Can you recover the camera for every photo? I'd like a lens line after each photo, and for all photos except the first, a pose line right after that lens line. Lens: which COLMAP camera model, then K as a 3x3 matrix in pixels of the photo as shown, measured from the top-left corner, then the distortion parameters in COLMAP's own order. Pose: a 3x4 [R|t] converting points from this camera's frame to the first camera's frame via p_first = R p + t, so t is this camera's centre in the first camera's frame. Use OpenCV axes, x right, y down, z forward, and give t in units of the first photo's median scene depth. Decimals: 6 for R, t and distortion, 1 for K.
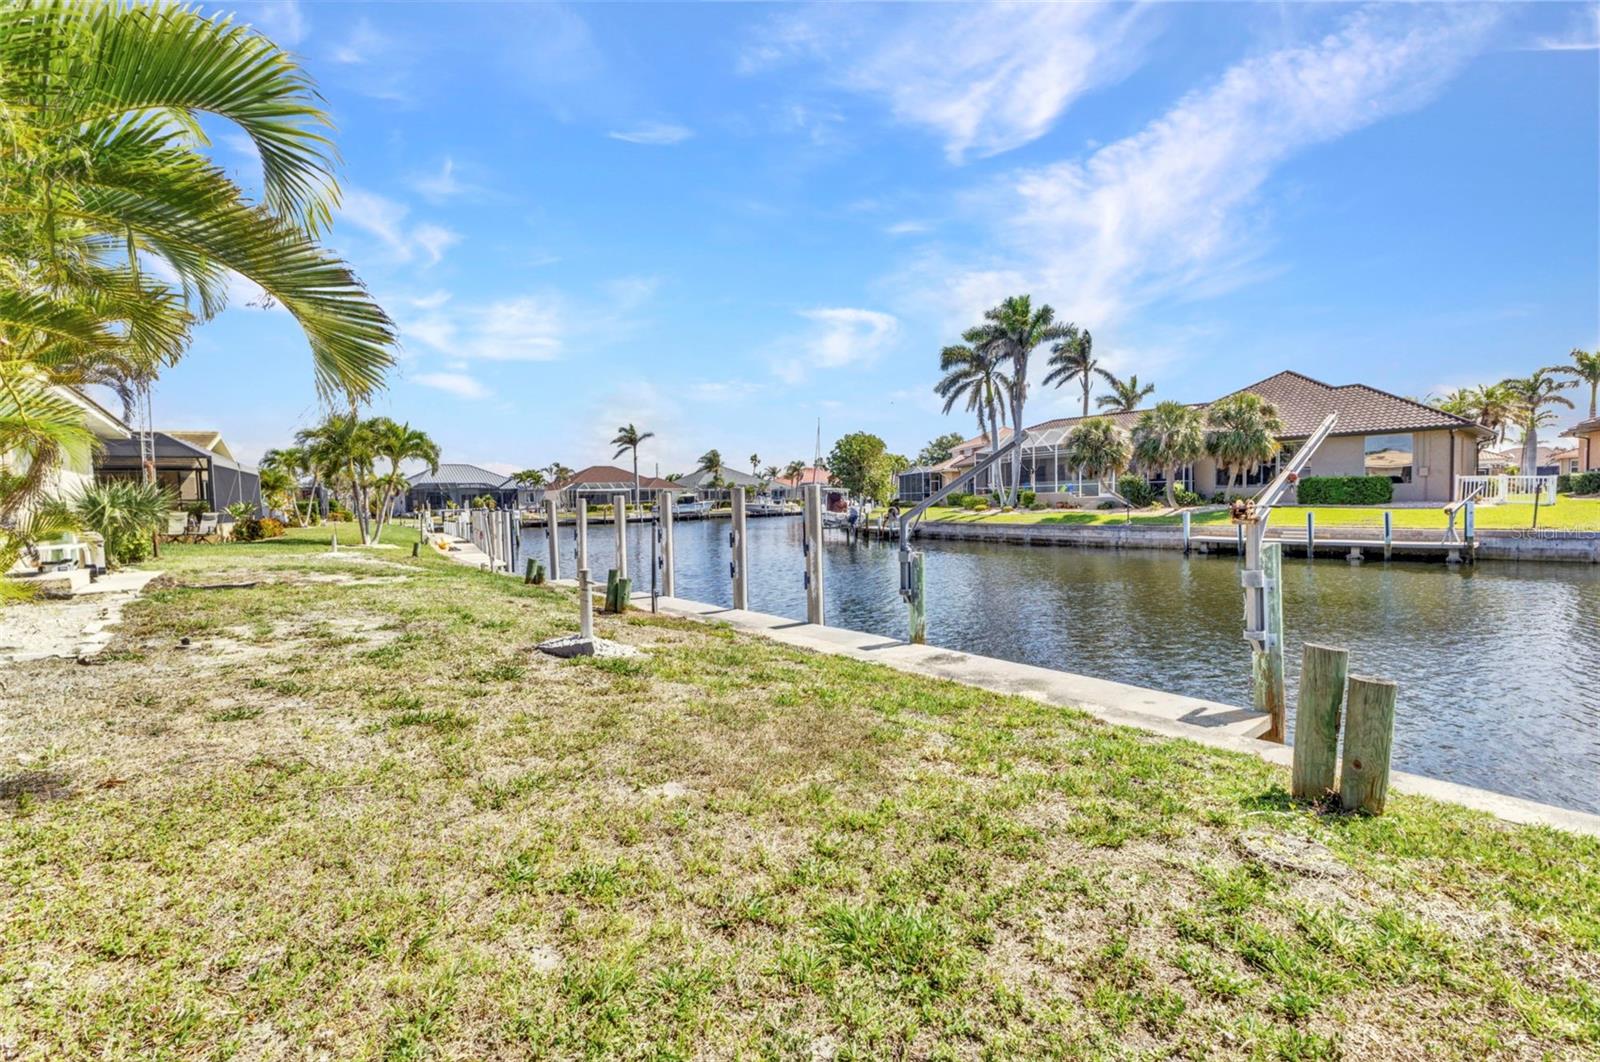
lens RADIAL K [[685.6, 0, 798.3], [0, 685.6, 534.8], [0, 0, 1]] dist [0.005028, -0.001691]
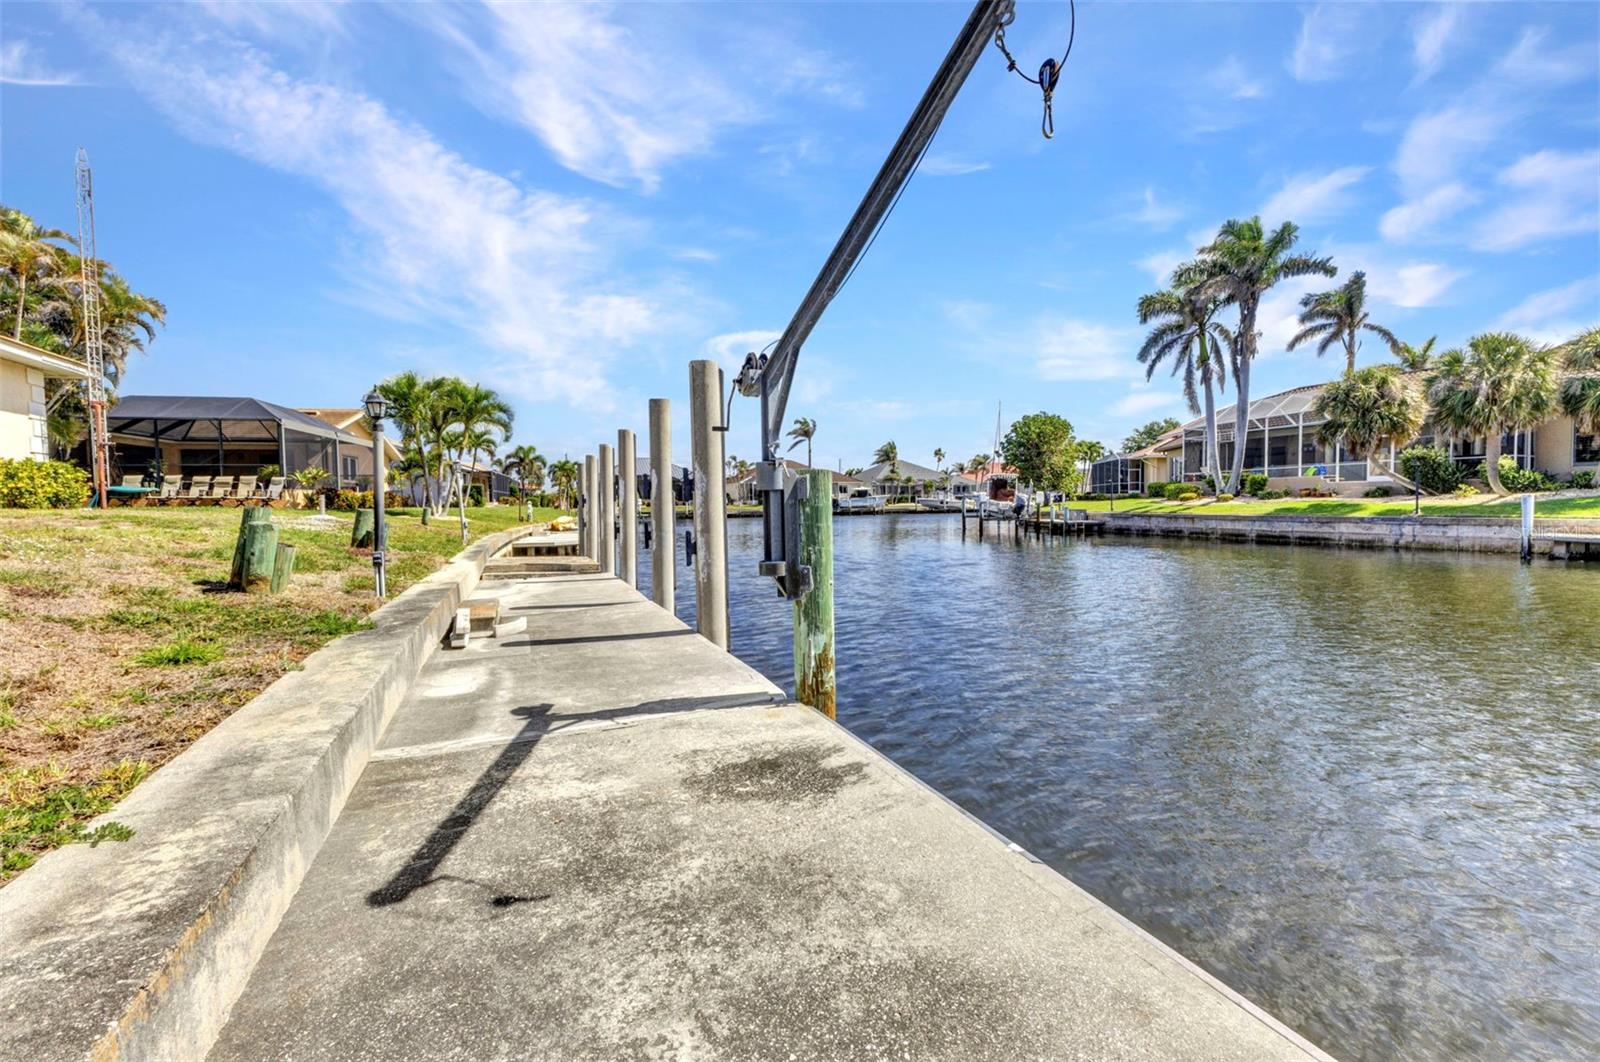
lens RADIAL K [[685.6, 0, 802.3], [0, 685.6, 529.2], [0, 0, 1]] dist [0.005028, -0.001691]
pose [[0.962582, 0.023655, -0.269955, 0.054896], [-0.025557, 0.999667, -0.003535, 0.012343], [0.269781, 0.010302, 0.962867, 0.125985]]
